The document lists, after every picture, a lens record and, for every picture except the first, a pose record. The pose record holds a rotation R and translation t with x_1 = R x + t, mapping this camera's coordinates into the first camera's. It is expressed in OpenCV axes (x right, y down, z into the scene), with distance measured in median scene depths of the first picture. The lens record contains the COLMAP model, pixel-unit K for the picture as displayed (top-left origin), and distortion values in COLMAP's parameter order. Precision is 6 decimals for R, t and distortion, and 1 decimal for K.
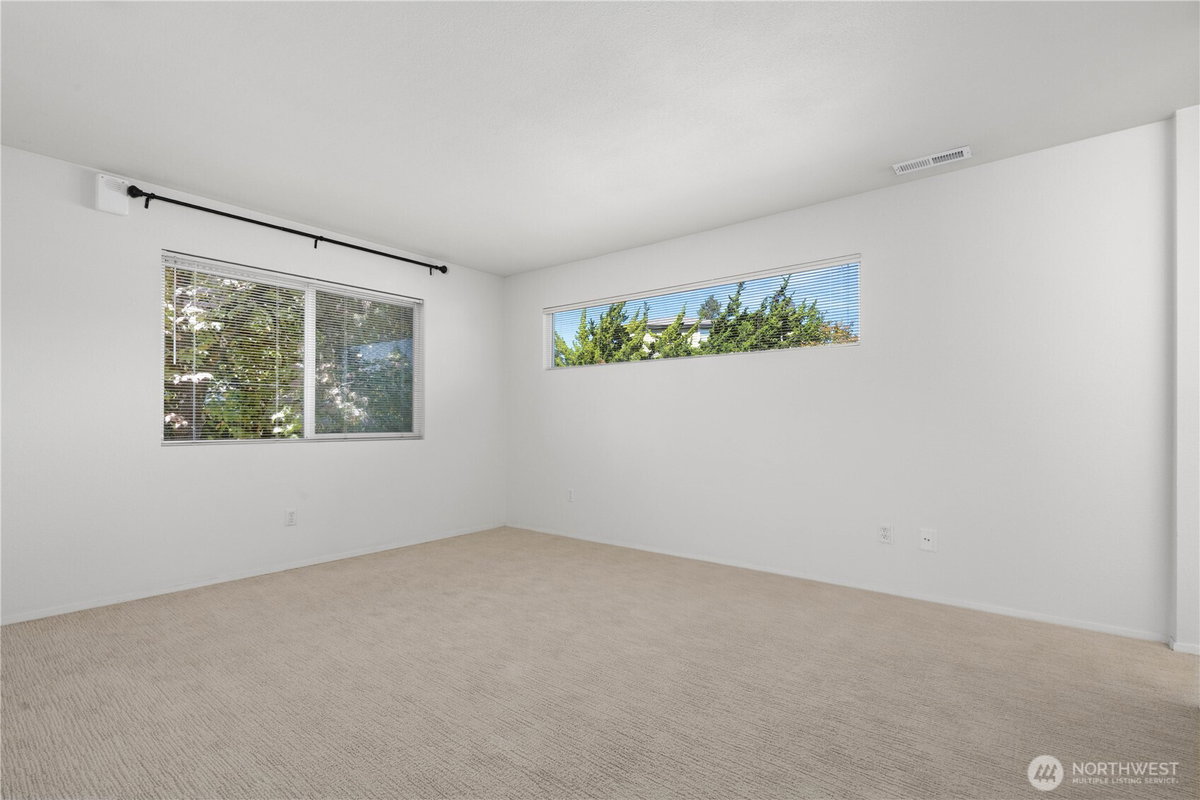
lens RADIAL K [[542.2, 0, 599.2], [0, 542.2, 409.3], [0, 0, 1]] dist [-0.001235, 0.000304]
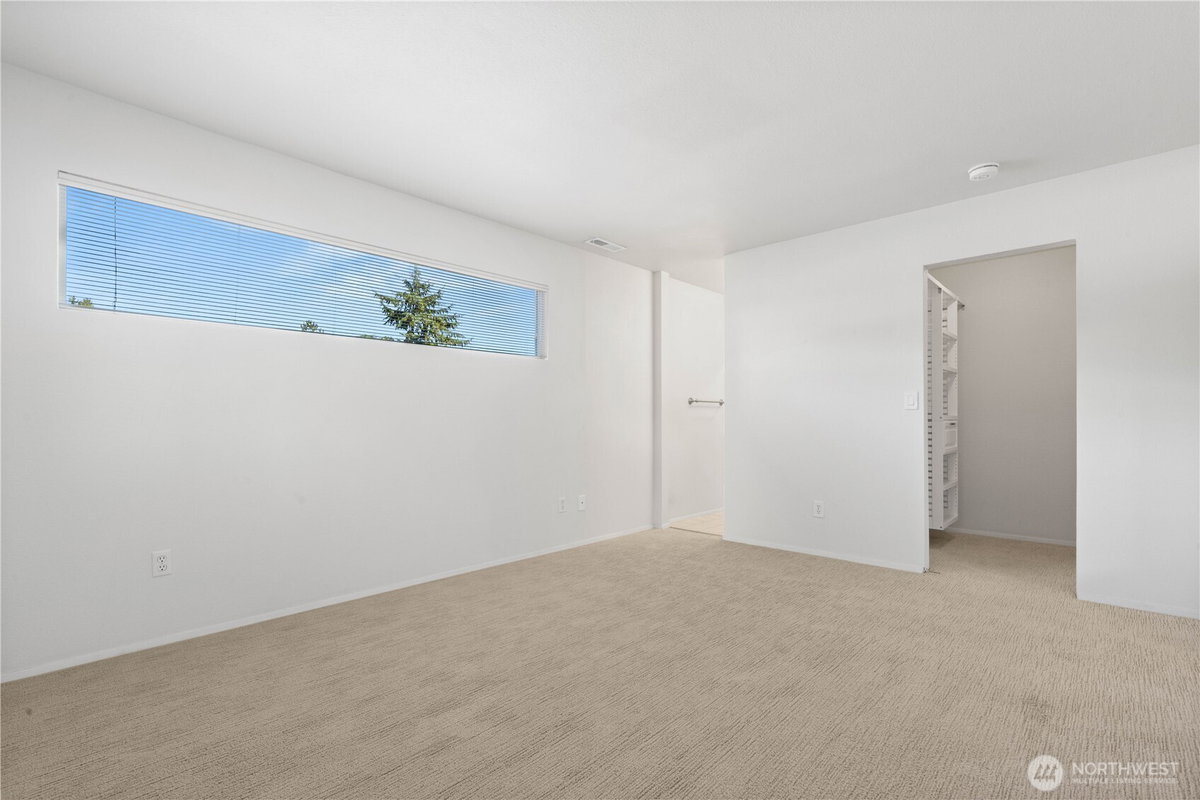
lens RADIAL K [[542.2, 0, 599.2], [0, 542.2, 409.3], [0, 0, 1]] dist [-0.001235, 0.000304]
pose [[0.087394, 0.018326, 0.996005, -0.872114], [-0.020176, 0.999658, -0.016623, 0.018140], [-0.995970, -0.018643, 0.087734, 0.884410]]
